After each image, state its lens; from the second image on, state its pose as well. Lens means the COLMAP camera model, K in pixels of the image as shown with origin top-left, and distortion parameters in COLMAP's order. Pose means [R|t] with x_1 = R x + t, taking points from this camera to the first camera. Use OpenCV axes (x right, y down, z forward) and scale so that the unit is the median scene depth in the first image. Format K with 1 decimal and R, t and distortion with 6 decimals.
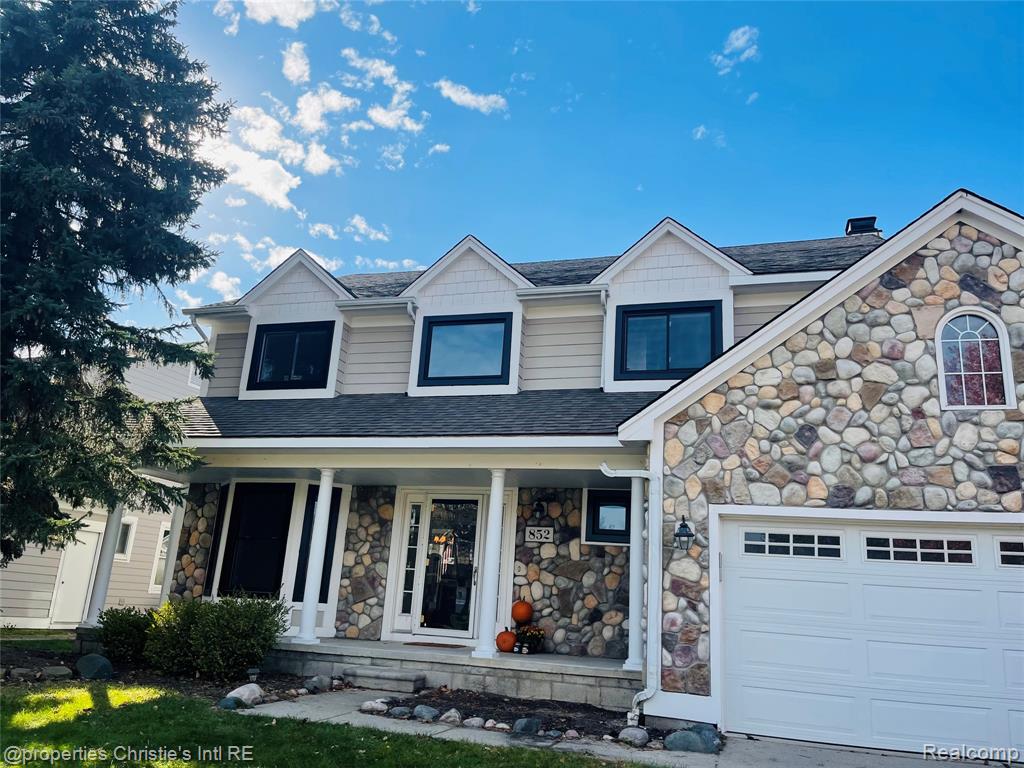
lens RADIAL K [[771.5, 0, 507.9], [0, 771.5, 380.4], [0, 0, 1]] dist [0.043755, -0.048111]
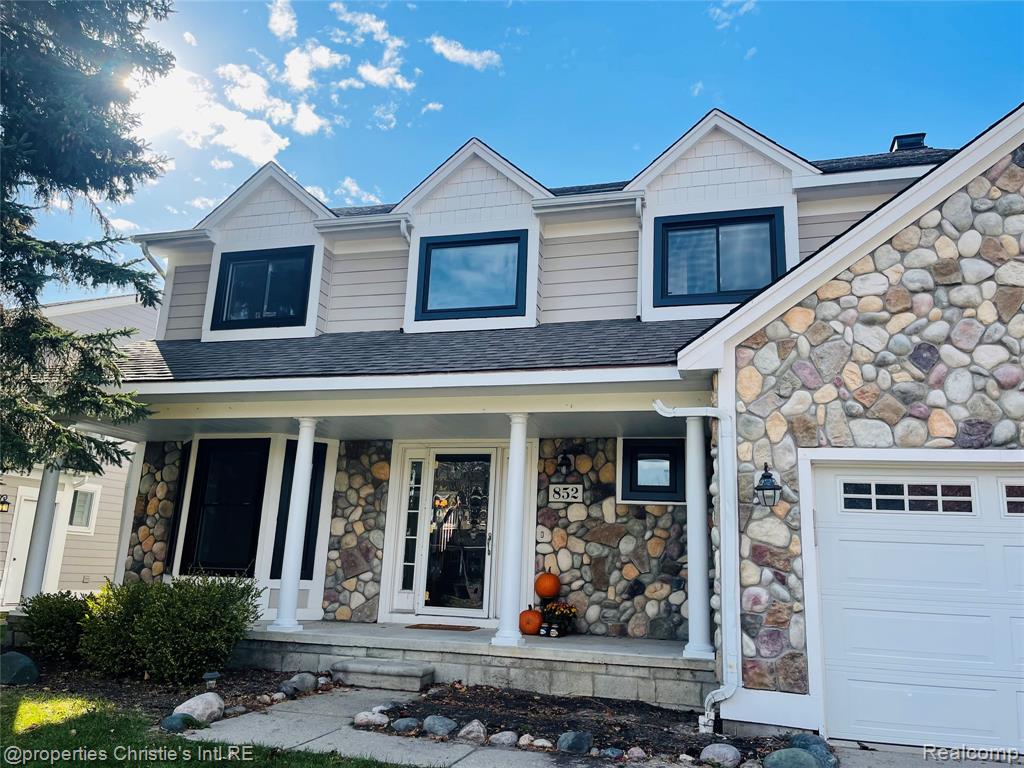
lens RADIAL K [[771.5, 0, 520.8], [0, 771.5, 382.2], [0, 0, 1]] dist [0.043755, -0.048111]
pose [[0.999667, -0.016933, 0.019451, -0.026533], [0.016010, 0.998781, 0.046696, 0.045339], [-0.020218, -0.046369, 0.998720, 0.198563]]
